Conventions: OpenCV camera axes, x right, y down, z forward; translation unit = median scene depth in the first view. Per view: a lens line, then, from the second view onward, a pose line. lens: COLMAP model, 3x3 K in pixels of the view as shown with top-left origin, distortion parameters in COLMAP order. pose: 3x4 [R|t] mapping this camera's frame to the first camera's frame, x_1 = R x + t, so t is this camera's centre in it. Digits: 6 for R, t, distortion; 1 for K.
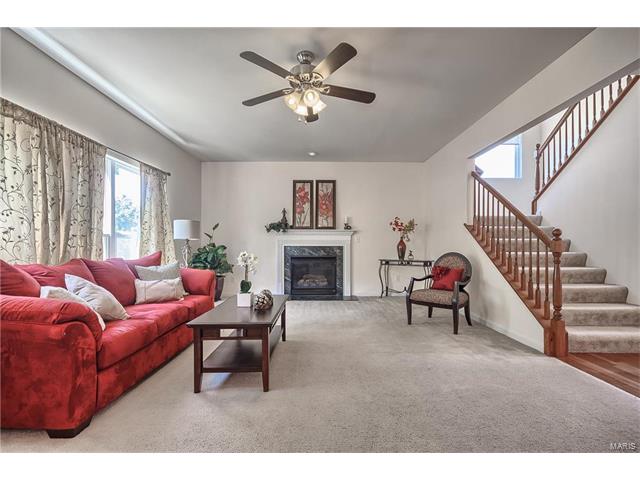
lens RADIAL K [[298.2, 0, 326.1], [0, 298.2, 243.6], [0, 0, 1]] dist [0.007029, 0.001093]
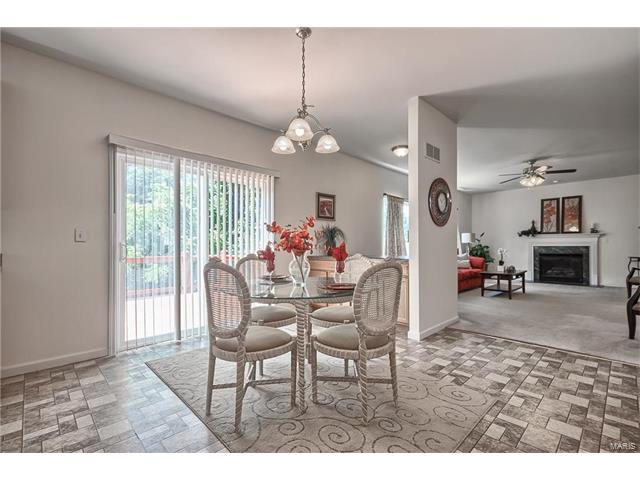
lens RADIAL K [[298.2, 0, 315.3], [0, 298.2, 245.9], [0, 0, 1]] dist [0.007029, 0.001093]
pose [[0.674804, -0.002943, -0.737991, 0.215649], [0.006520, 0.999977, 0.001974, -0.002236], [0.737968, -0.006144, 0.674808, -0.754034]]
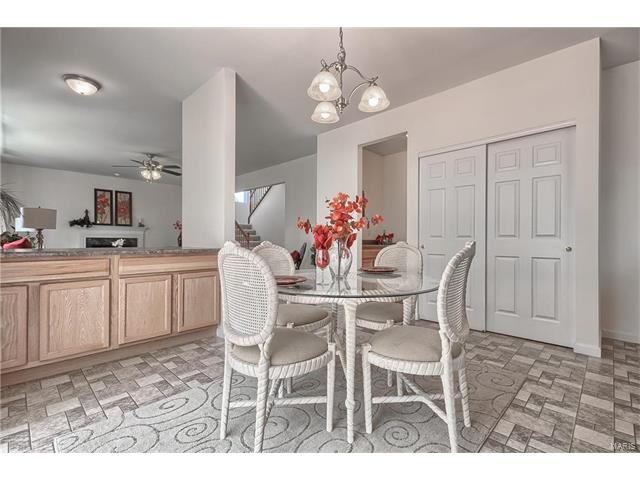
lens RADIAL K [[298.2, 0, 323.5], [0, 298.2, 243.5], [0, 0, 1]] dist [0.007029, 0.001093]
pose [[0.718804, -0.000293, 0.695213, -0.309704], [-0.014030, 0.999790, 0.014928, 0.000068], [-0.695072, -0.020484, 0.718649, -0.696585]]
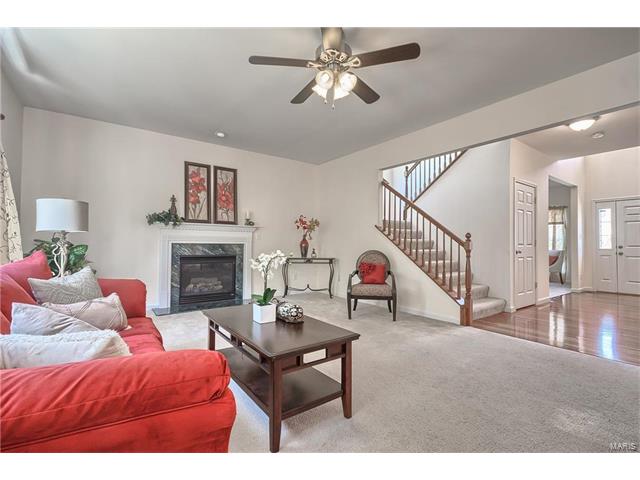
lens RADIAL K [[298.2, 0, 321.6], [0, 298.2, 240.5], [0, 0, 1]] dist [0.007029, 0.001093]
pose [[0.814559, 0.013045, 0.579934, -0.276775], [-0.012085, 0.999912, -0.005518, 0.000874], [-0.579955, -0.002514, 0.814645, 0.131064]]
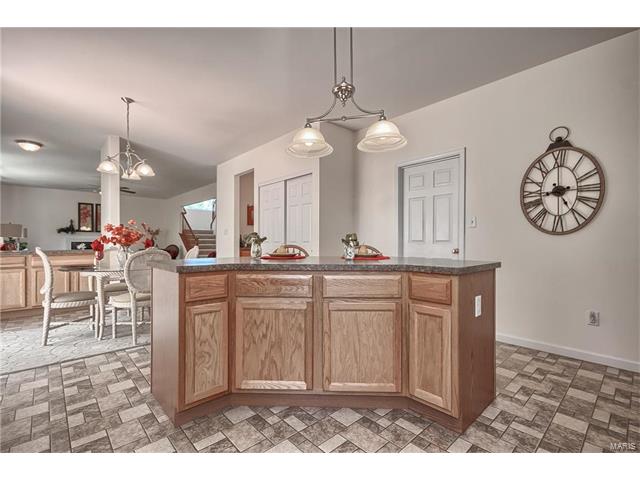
lens RADIAL K [[290.7, 0, 329.2], [0, 290.7, 246.3], [0, 0, 1]] dist [0.001685, -0.000620]
pose [[0.736812, -0.012086, 0.675990, -0.180082], [-0.005159, 0.999711, 0.023496, -0.012954], [-0.676078, -0.020800, 0.736536, -1.169599]]
